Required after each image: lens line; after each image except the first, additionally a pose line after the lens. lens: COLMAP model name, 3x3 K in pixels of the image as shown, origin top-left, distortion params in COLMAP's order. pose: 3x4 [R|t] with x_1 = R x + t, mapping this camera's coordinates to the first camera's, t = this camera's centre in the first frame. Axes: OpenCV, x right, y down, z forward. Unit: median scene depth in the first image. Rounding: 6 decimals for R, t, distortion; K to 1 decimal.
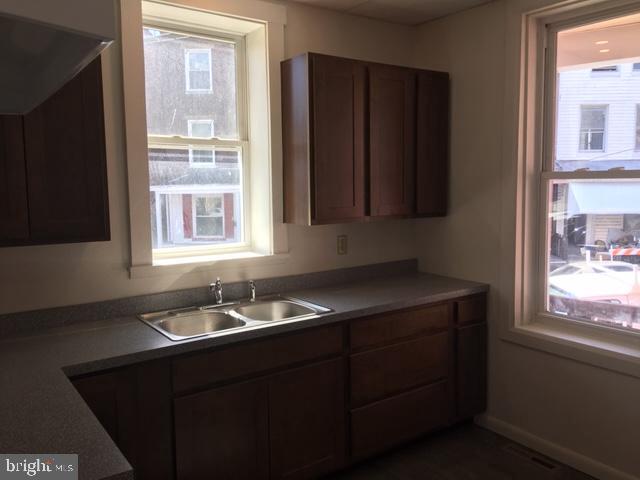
lens RADIAL K [[538.6, 0, 321.1], [0, 538.6, 242.8], [0, 0, 1]] dist [0.043054, -0.001466]
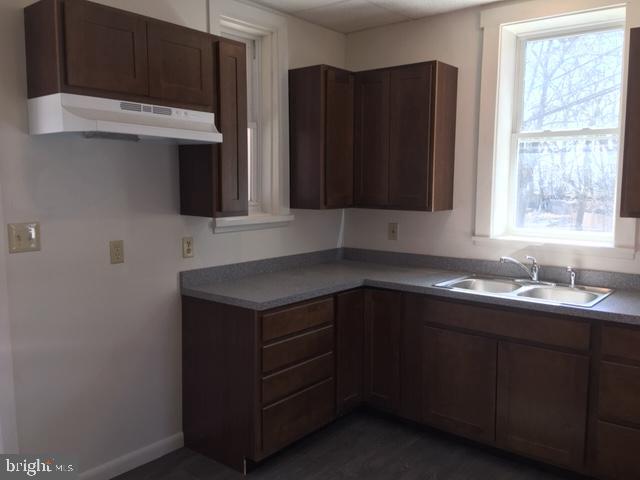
lens RADIAL K [[538.6, 0, 321.0], [0, 538.6, 238.3], [0, 0, 1]] dist [0.043054, -0.001466]
pose [[0.248939, 0.111679, -0.962059, 0.762158], [-0.108823, 0.990265, 0.086795, -0.021578], [0.962386, 0.083088, 0.258669, 0.282754]]
